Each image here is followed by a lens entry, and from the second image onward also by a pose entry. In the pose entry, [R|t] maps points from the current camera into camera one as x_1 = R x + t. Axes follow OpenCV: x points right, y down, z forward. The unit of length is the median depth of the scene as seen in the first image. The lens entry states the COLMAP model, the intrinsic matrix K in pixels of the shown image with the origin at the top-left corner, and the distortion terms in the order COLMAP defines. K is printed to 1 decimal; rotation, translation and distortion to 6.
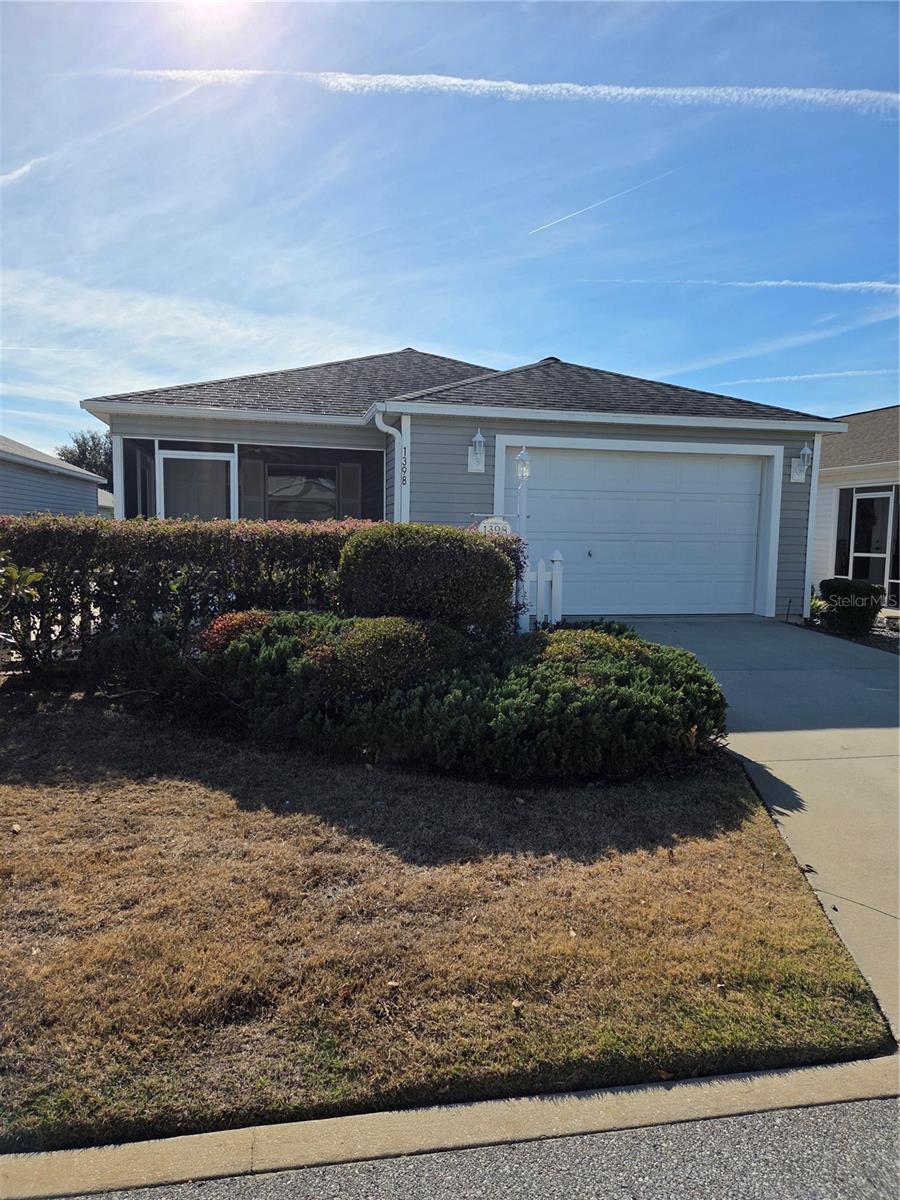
lens RADIAL K [[800.1, 0, 450.0], [0, 800.1, 600.0], [0, 0, 1]] dist [0.066729, -0.059823]
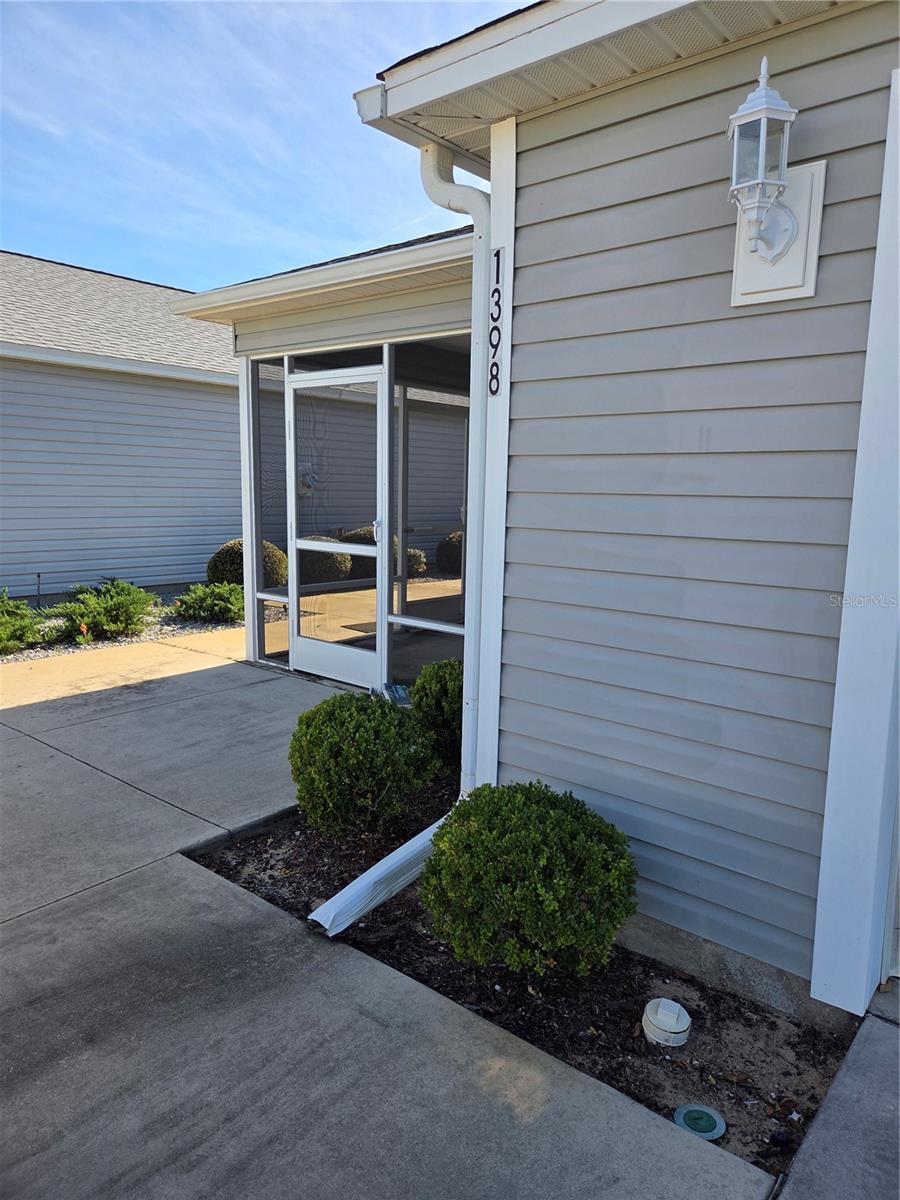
lens RADIAL K [[800.1, 0, 450.0], [0, 800.1, 600.0], [0, 0, 1]] dist [0.066729, -0.059823]
pose [[0.606705, 0.111226, -0.787107, 0.164016], [-0.081121, 0.993657, 0.077885, -0.092417], [0.790777, 0.016597, 0.611879, 0.815329]]
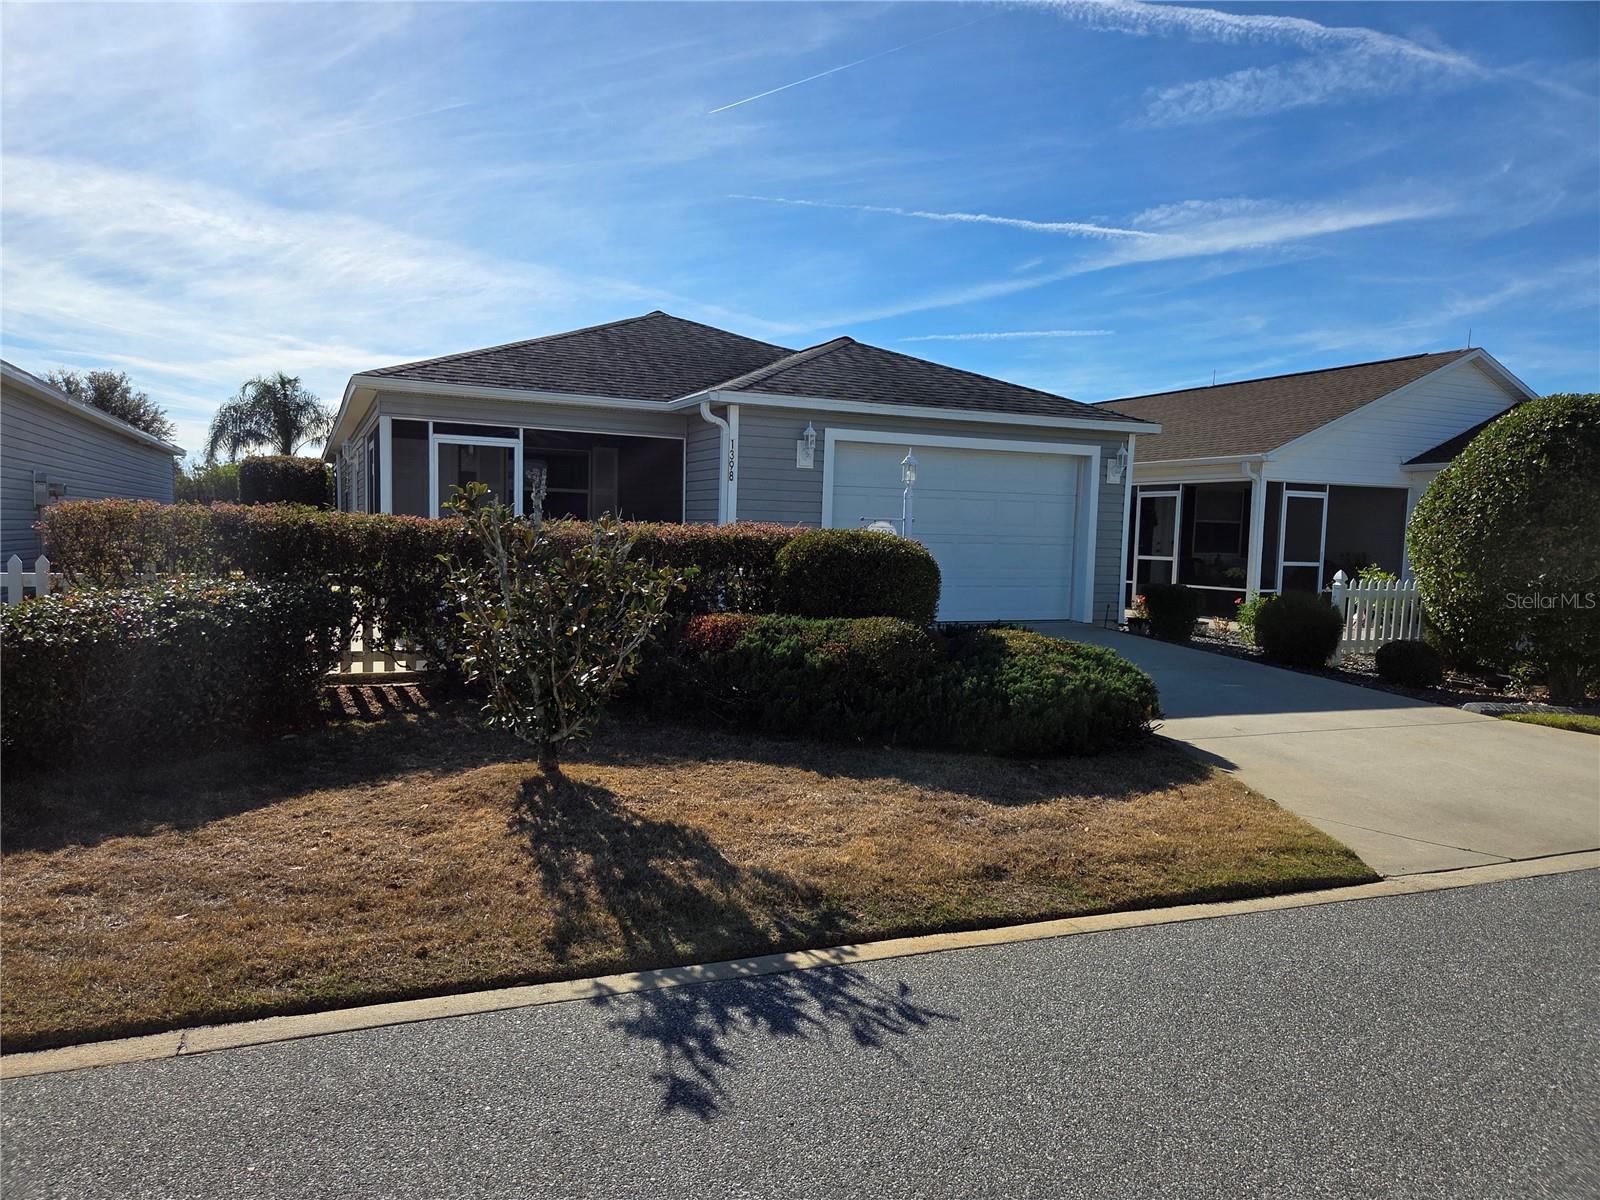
lens RADIAL K [[1066.8, 0, 778.4], [0, 1066.8, 593.9], [0, 0, 1]] dist [0.066729, -0.059823]
pose [[0.980482, -0.003110, 0.196586, -0.244173], [0.006637, 0.999829, -0.017285, 0.006798], [-0.196498, 0.018252, 0.980334, -0.201557]]
